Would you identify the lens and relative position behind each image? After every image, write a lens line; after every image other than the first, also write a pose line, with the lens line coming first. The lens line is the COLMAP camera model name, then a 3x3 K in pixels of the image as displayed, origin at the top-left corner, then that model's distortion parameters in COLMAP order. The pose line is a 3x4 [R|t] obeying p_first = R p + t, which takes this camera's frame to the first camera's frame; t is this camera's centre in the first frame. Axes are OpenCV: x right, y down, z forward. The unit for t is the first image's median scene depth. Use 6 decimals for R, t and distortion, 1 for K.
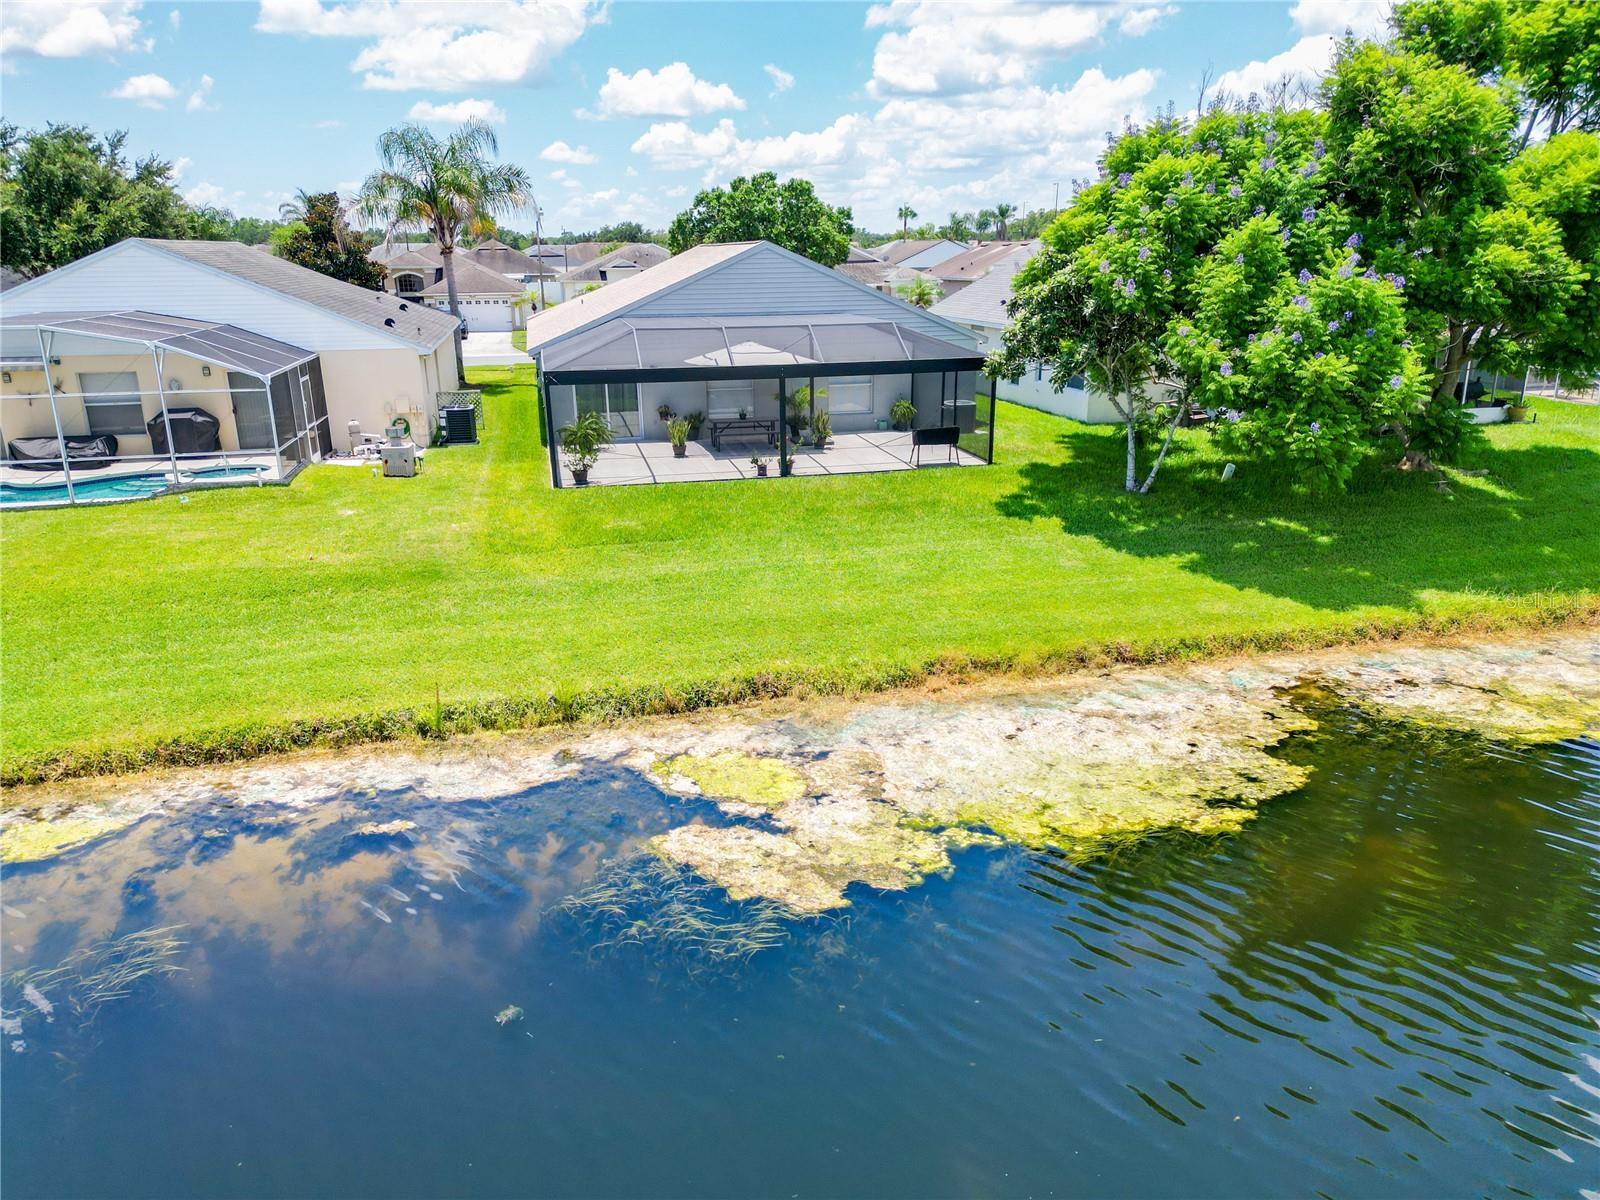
lens RADIAL K [[1119.9, 0, 795.1], [0, 1119.9, 607.9], [0, 0, 1]] dist [0.049177, -0.037012]
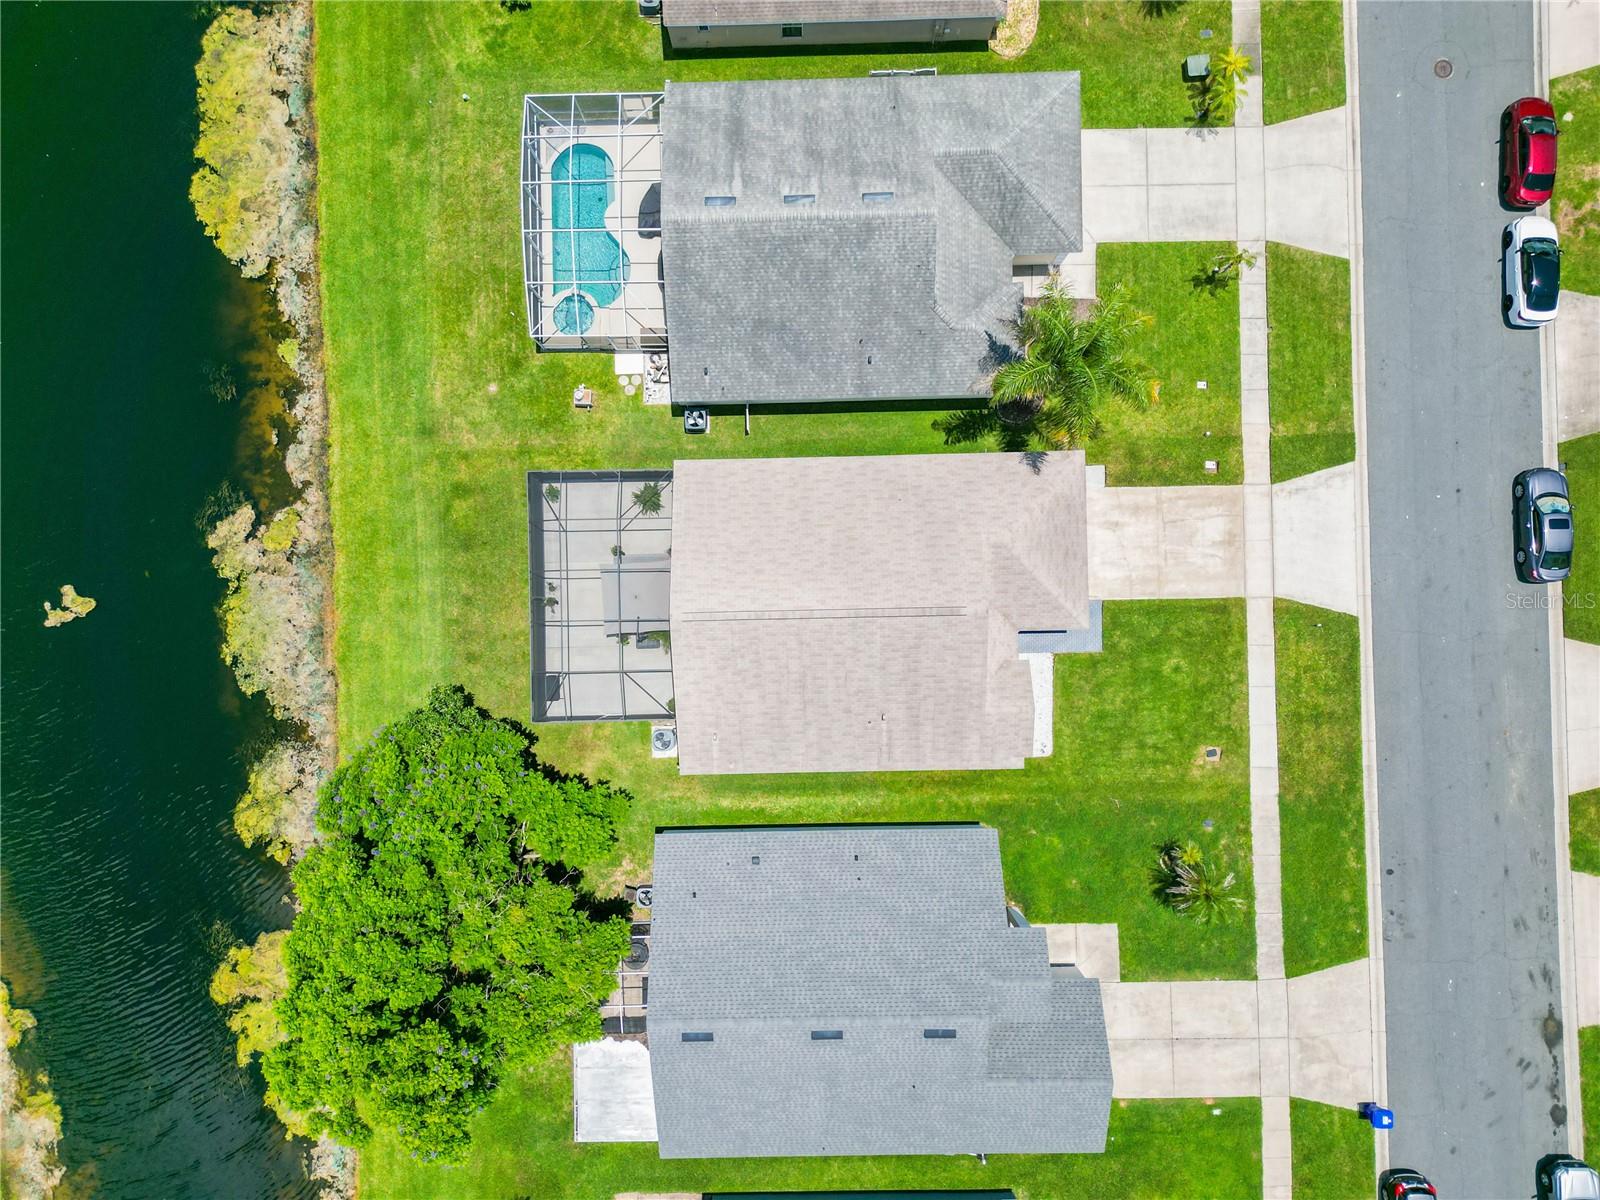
lens RADIAL K [[1119.9, 0, 795.1], [0, 1119.9, 607.9], [0, 0, 1]] dist [0.049177, -0.037012]
pose [[-0.200652, 0.979662, 0.000900, -0.090047], [-0.285247, -0.059302, 0.956618, -2.246755], [0.937216, 0.191691, 0.291345, 0.938808]]
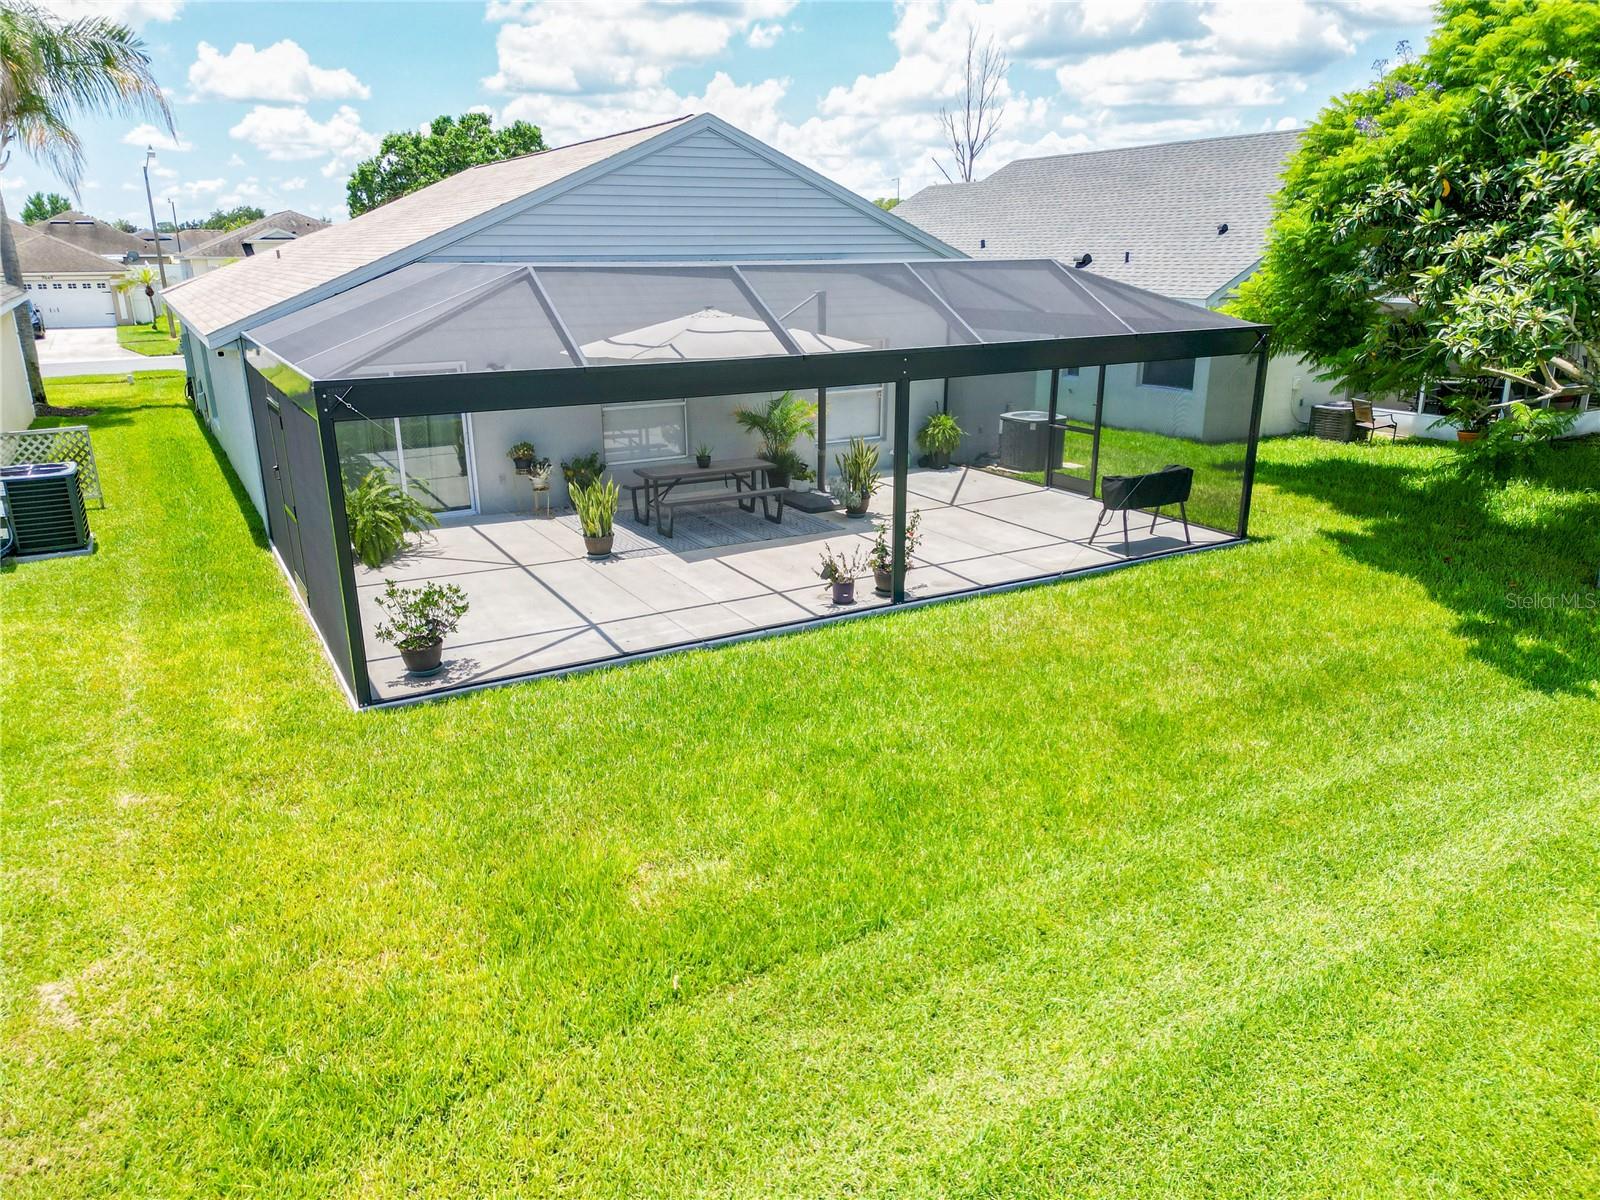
lens RADIAL K [[1119.9, 0, 795.1], [0, 1119.9, 607.9], [0, 0, 1]] dist [0.049177, -0.037012]
pose [[0.956314, -0.083606, 0.280131, -0.190443], [0.083890, 0.996414, 0.011002, -0.136891], [-0.280046, 0.012979, 0.959899, 0.649265]]
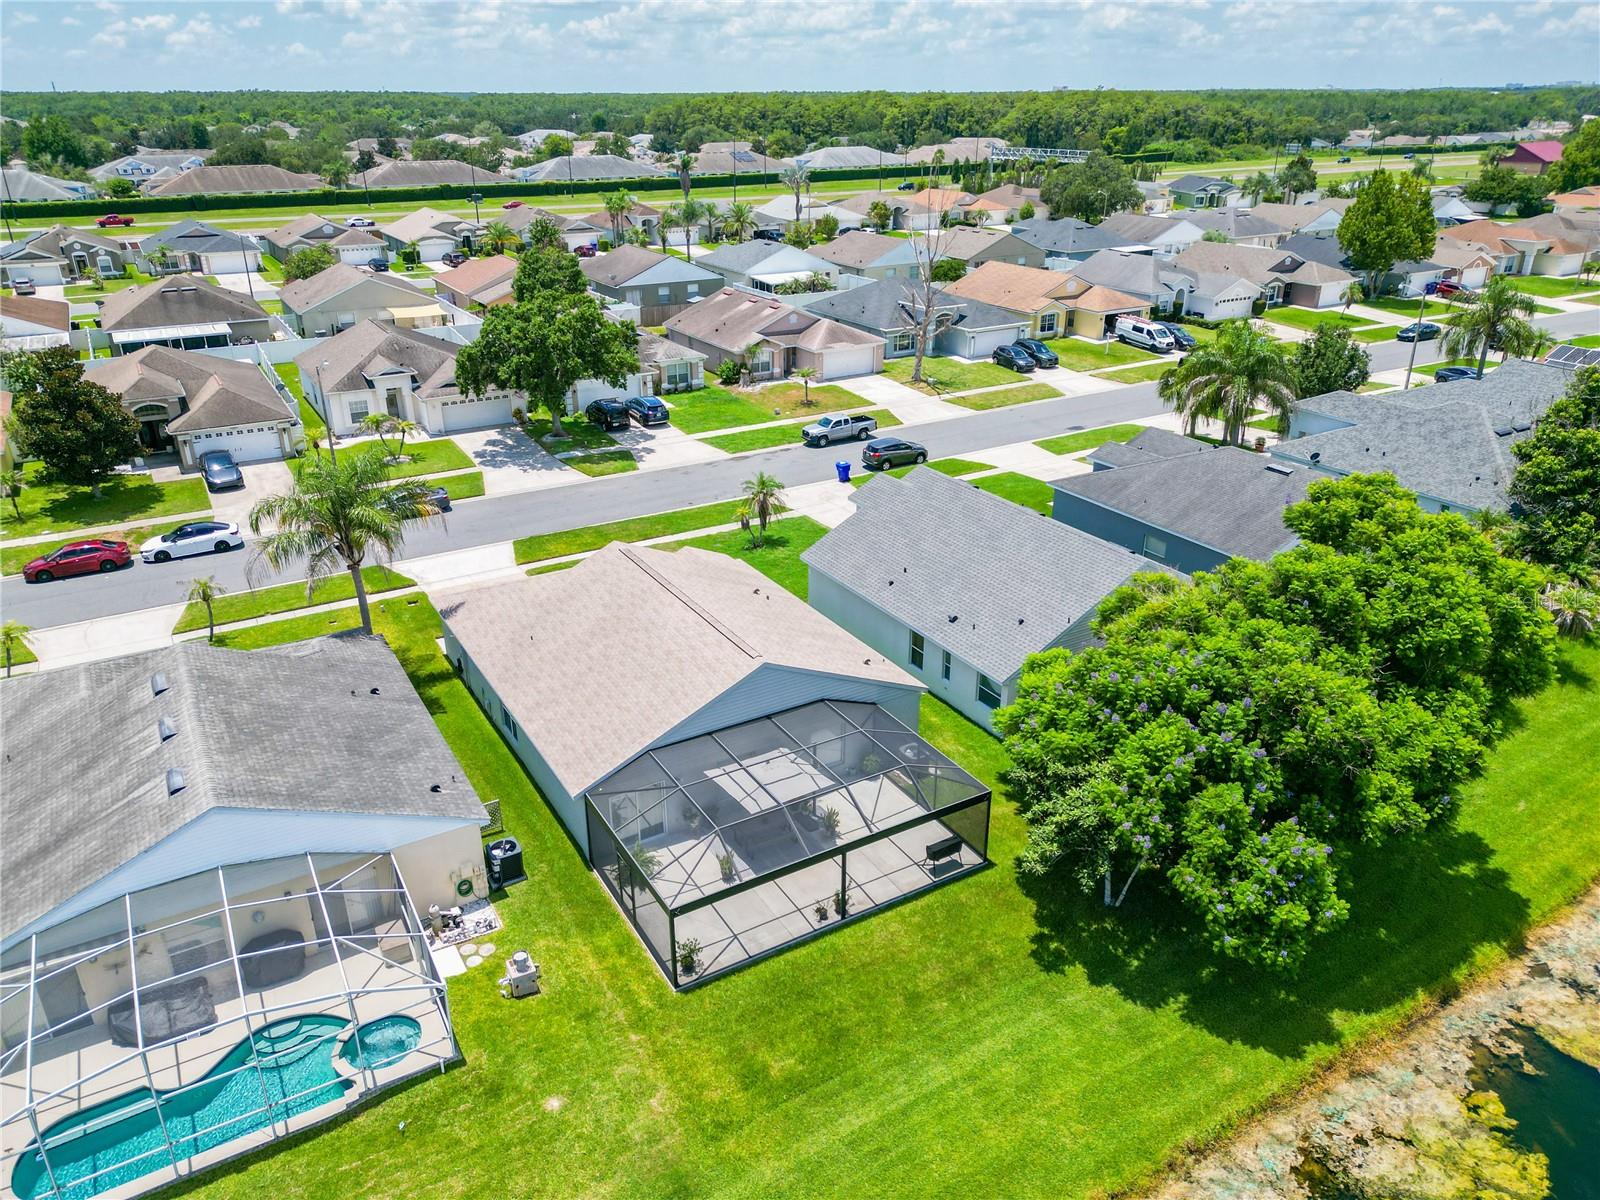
lens RADIAL K [[1119.9, 0, 795.1], [0, 1119.9, 607.9], [0, 0, 1]] dist [0.049177, -0.037012]
pose [[0.952832, -0.117959, 0.279637, -0.399815], [0.084760, 0.988143, 0.128017, -0.678187], [-0.291422, -0.098277, 0.951533, -0.127769]]
